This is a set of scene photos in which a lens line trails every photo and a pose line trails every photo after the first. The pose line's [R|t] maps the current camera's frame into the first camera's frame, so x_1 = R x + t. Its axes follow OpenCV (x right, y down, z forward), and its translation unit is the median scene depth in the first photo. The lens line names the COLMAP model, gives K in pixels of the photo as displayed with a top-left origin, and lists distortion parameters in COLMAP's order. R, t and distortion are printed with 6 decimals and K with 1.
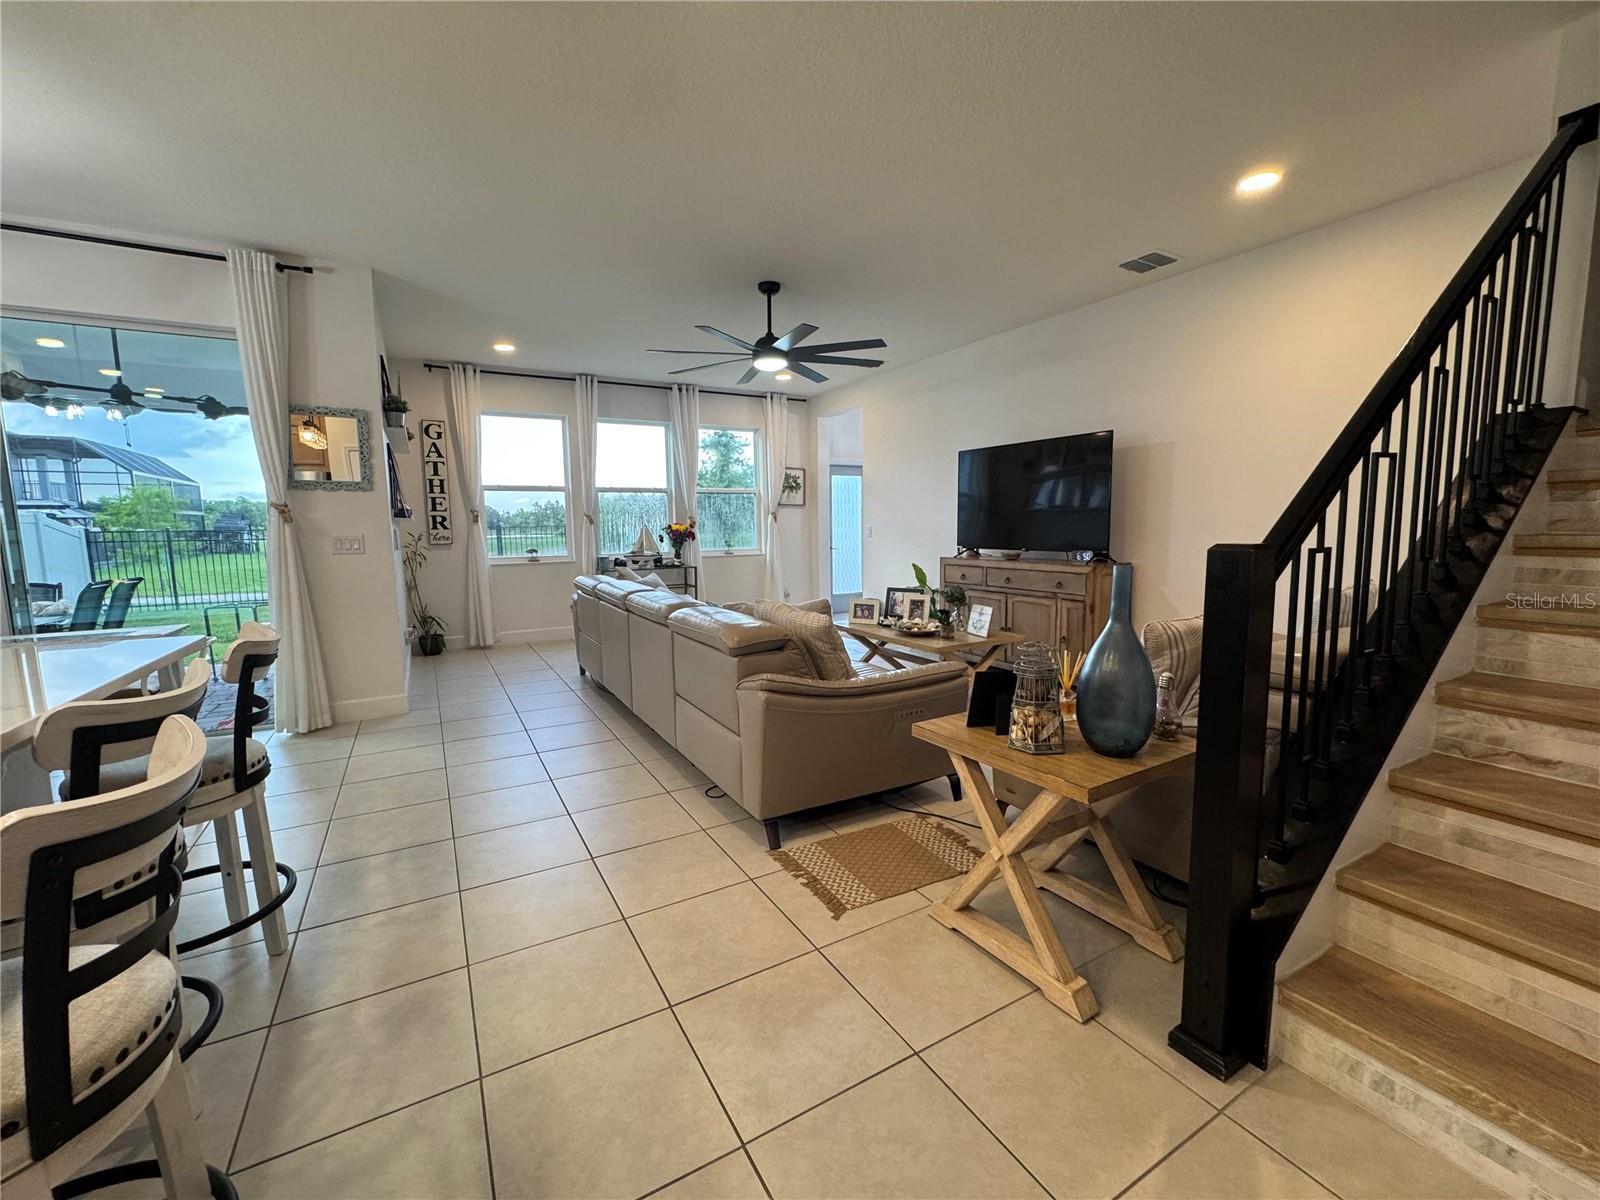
lens RADIAL K [[658.5, 0, 800.0], [0, 658.5, 600.0], [0, 0, 1]] dist [0.000150, 0.000277]
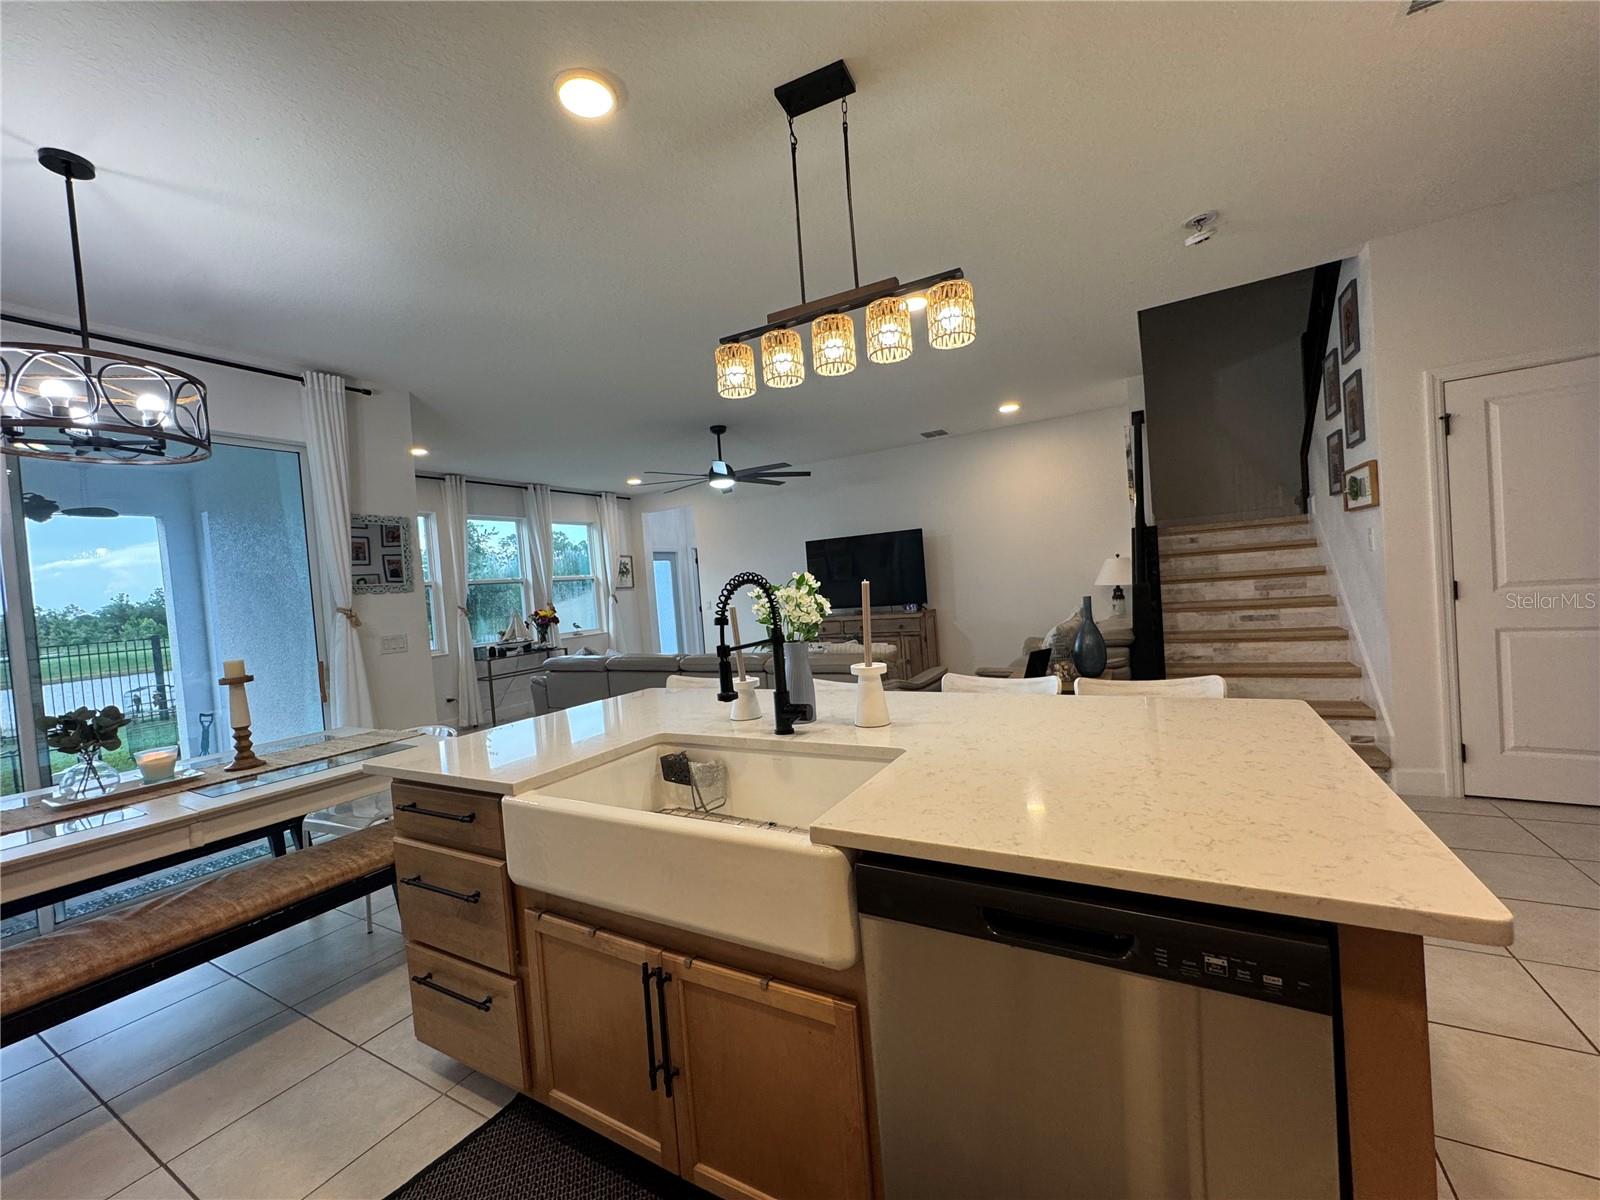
lens RADIAL K [[637.4, 0, 800.0], [0, 637.4, 600.0], [0, 0, 1]] dist [-0.001309, 0.000324]
pose [[0.858618, -0.065856, 0.508368, -0.557845], [0.124006, 0.988943, -0.081331, 0.007139], [-0.497391, 0.132873, 0.857291, -0.164666]]
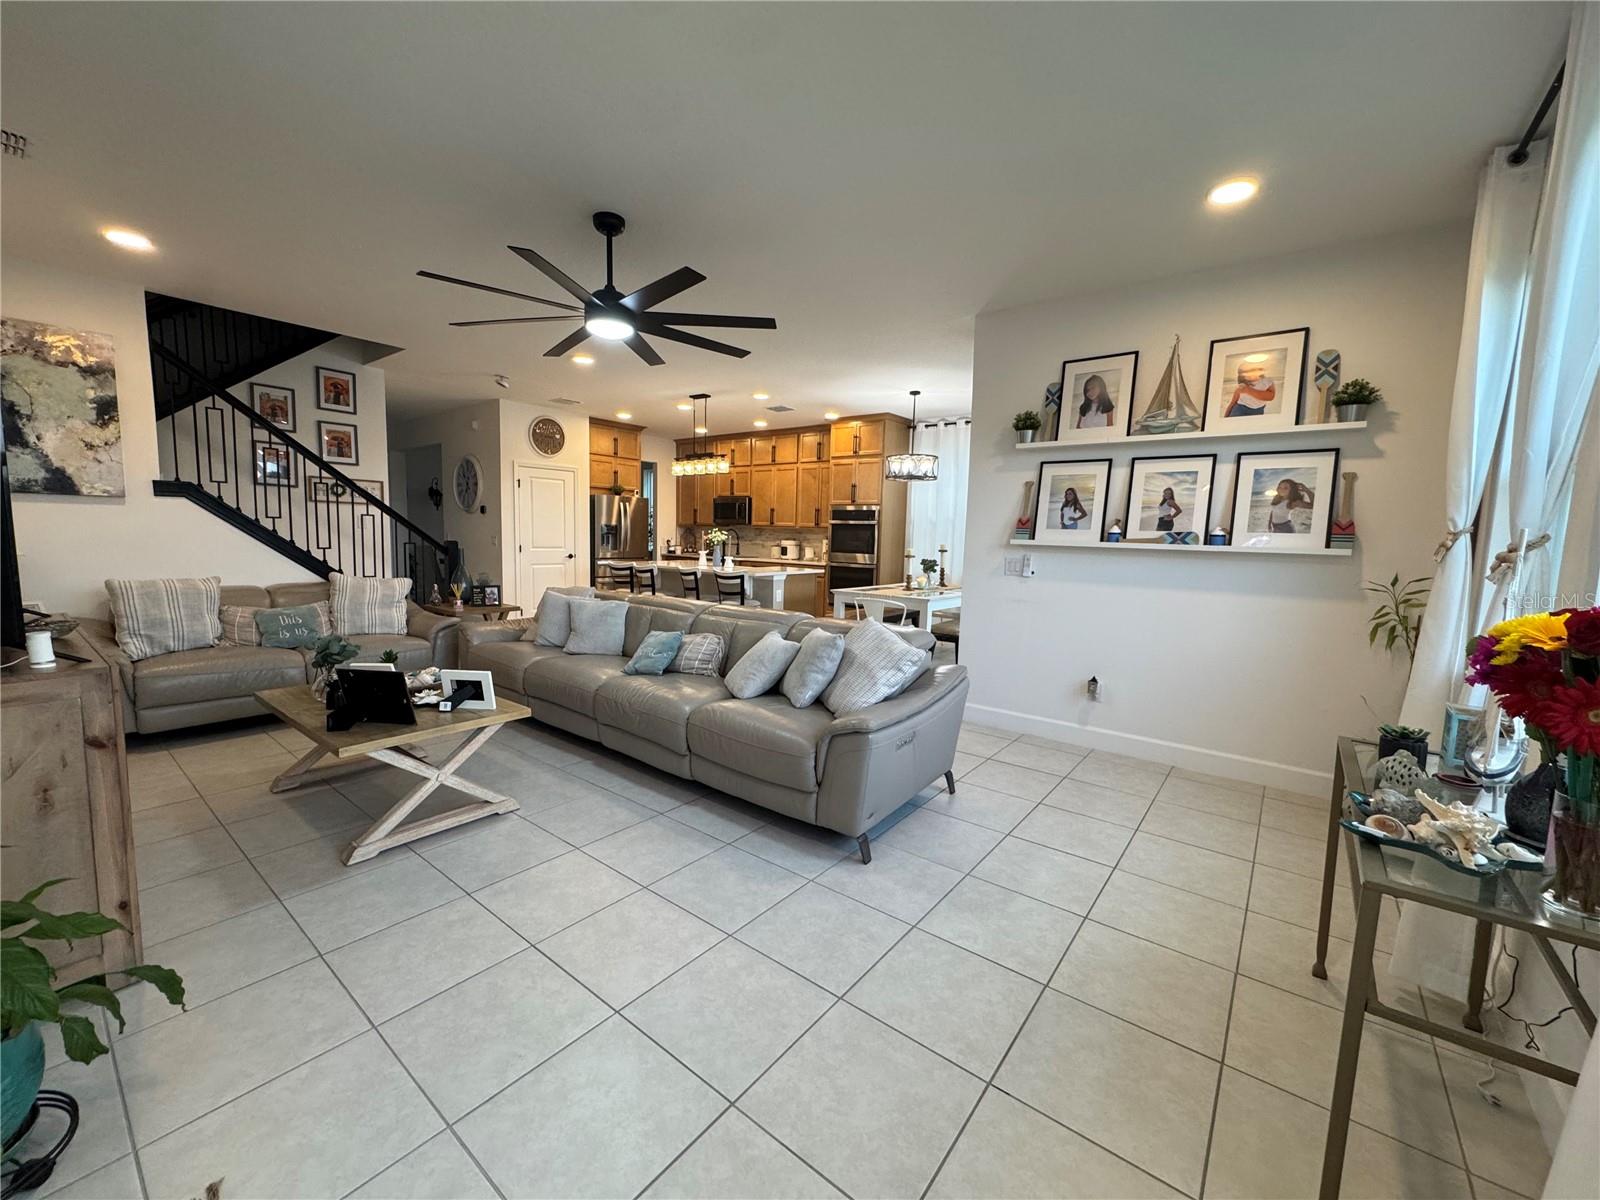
lens RADIAL K [[637.4, 0, 800.0], [0, 637.4, 600.0], [0, 0, 1]] dist [-0.001309, 0.000324]
pose [[-0.928013, 0.028588, -0.371448, 0.030047], [-0.056612, 0.974651, 0.216448, -0.218574], [0.368220, 0.221895, -0.902871, 1.683788]]
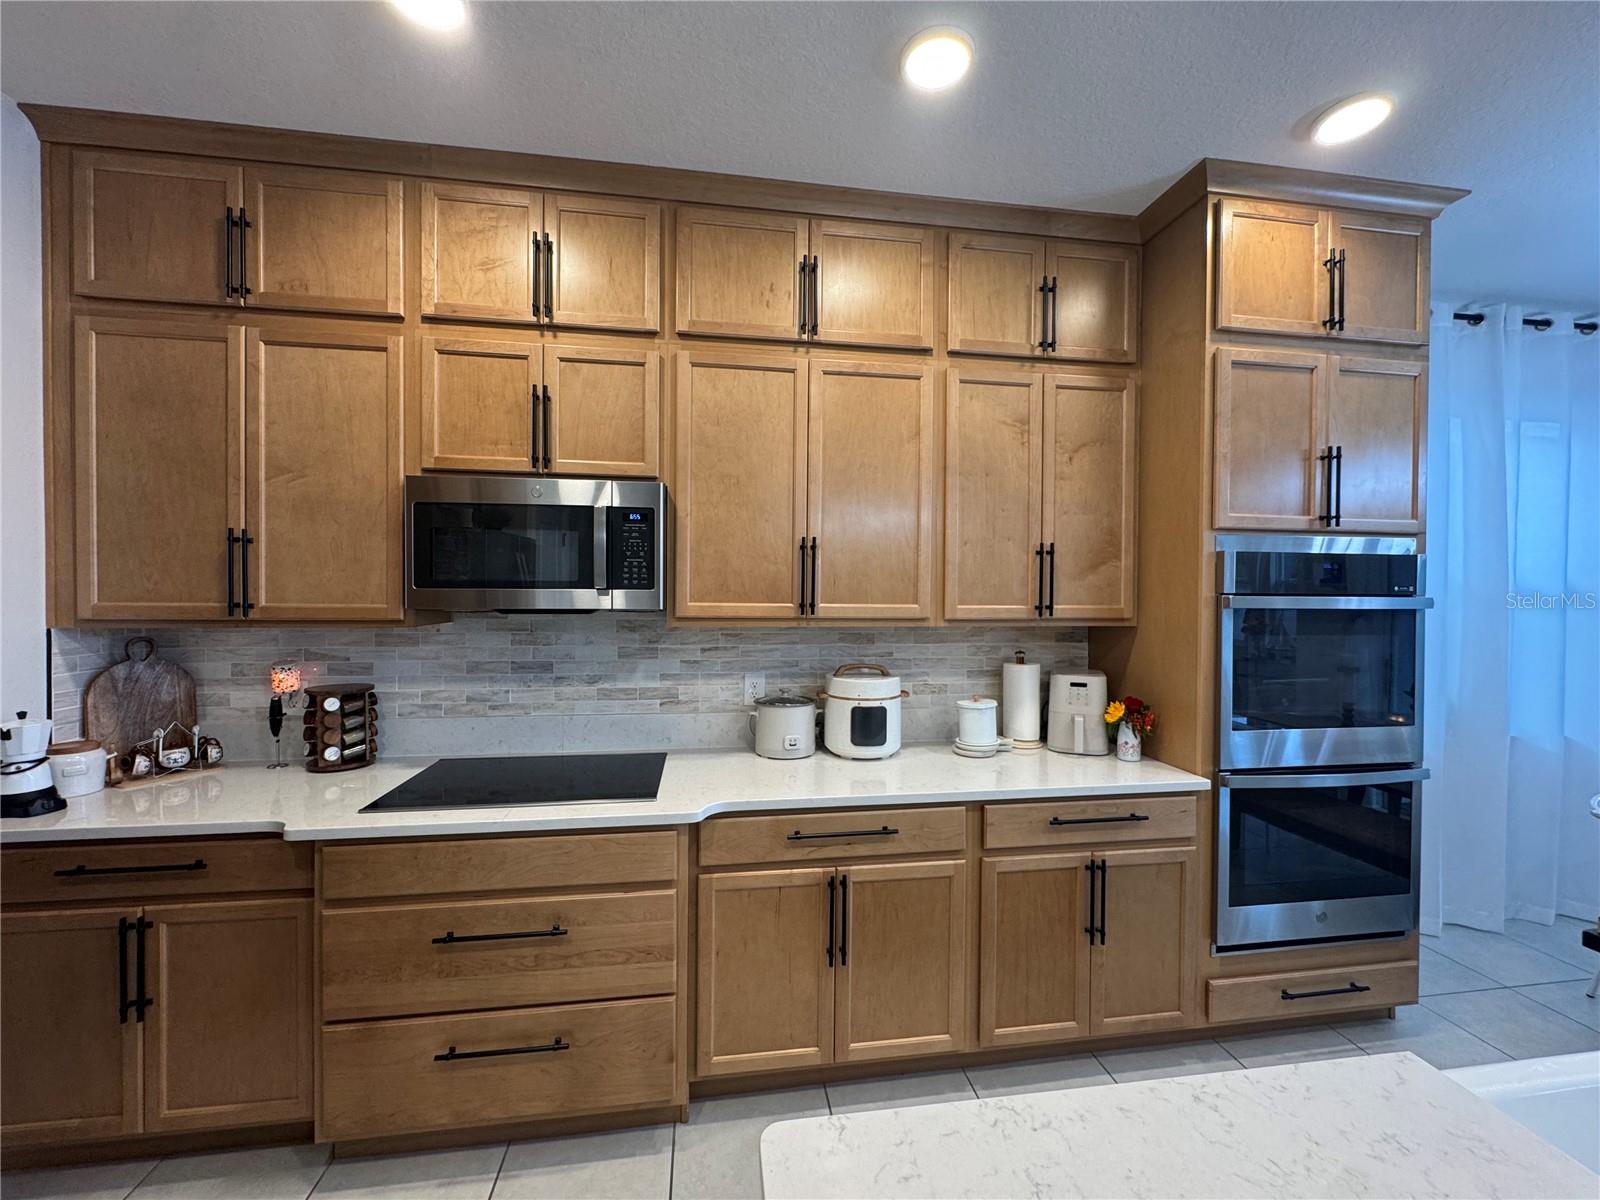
lens RADIAL K [[637.4, 0, 800.0], [0, 637.4, 600.0], [0, 0, 1]] dist [-0.001309, 0.000324]
pose [[-0.367812, 0.020984, -0.929663, -0.228587], [-0.109449, 0.991819, 0.065689, -0.047094], [0.923437, 0.125912, -0.362507, -0.066905]]
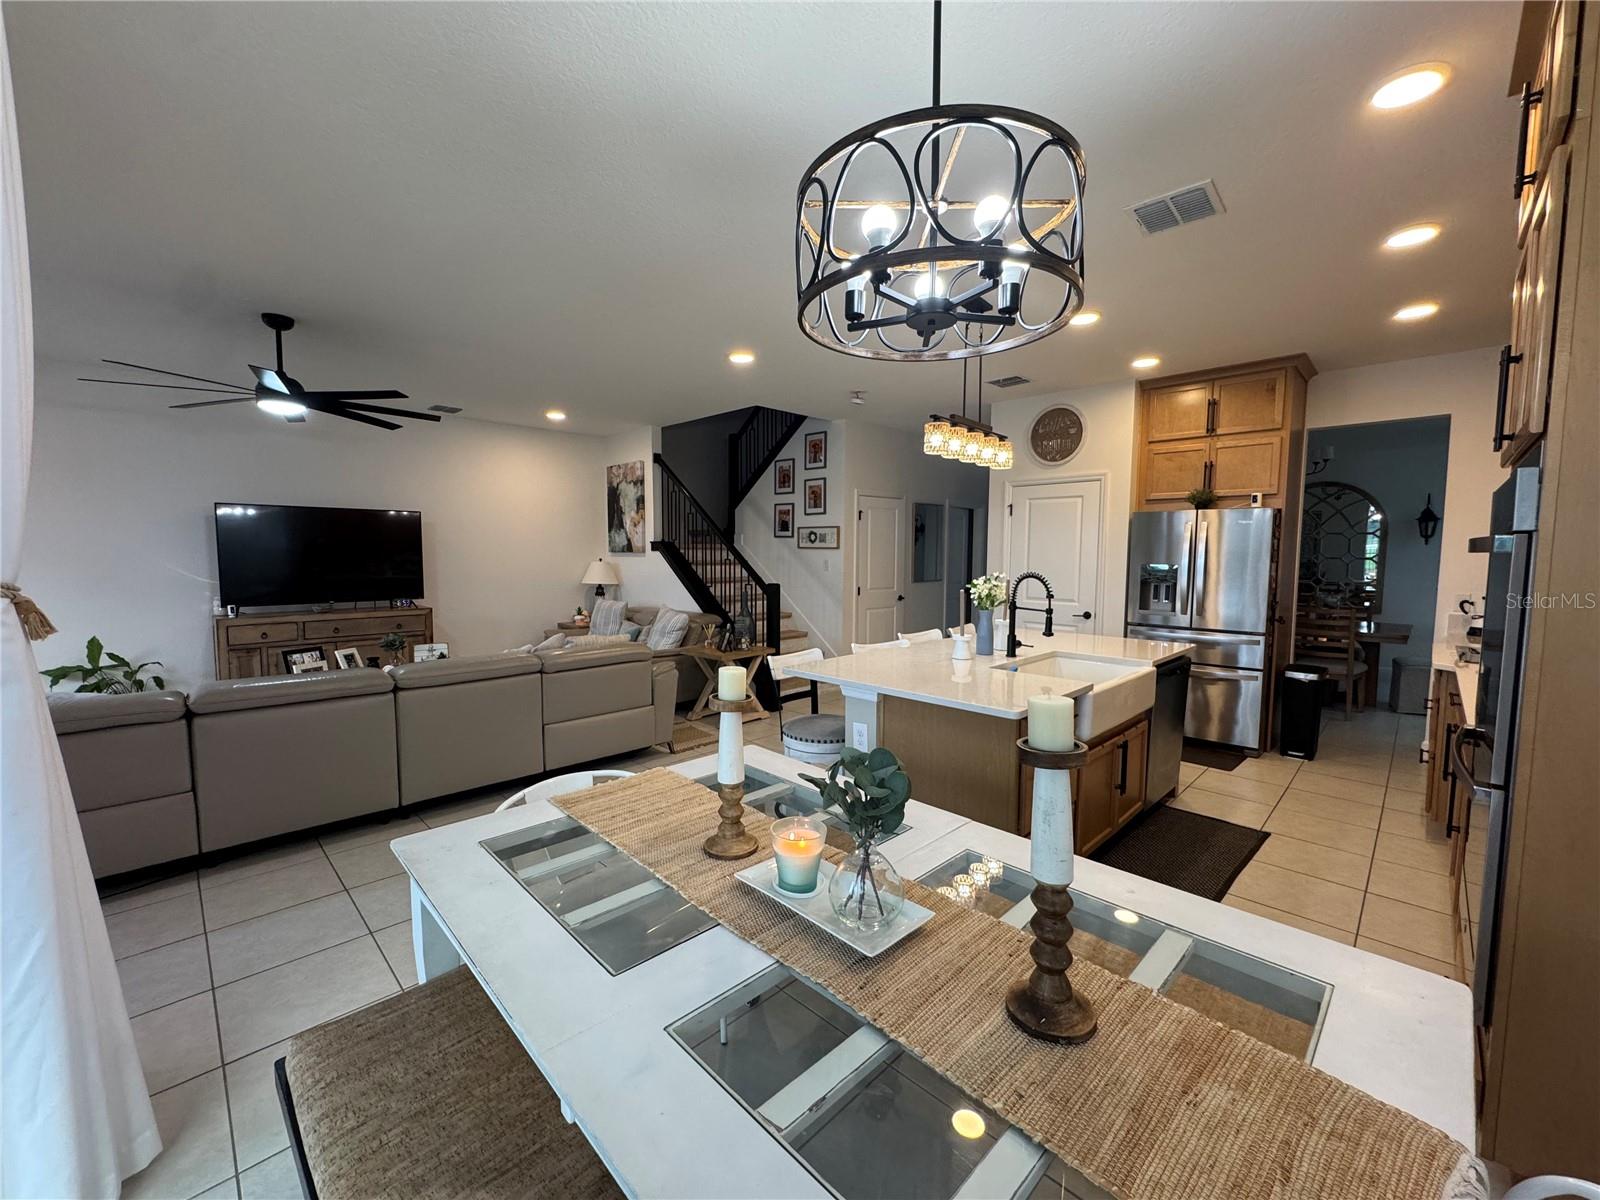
lens RADIAL K [[637.4, 0, 800.0], [0, 637.4, 600.0], [0, 0, 1]] dist [-0.001309, 0.000324]
pose [[-0.265279, -0.060261, 0.962287, -0.997224], [0.110939, 0.989509, 0.092549, -0.100503], [-0.957768, 0.131307, -0.255811, 0.560819]]
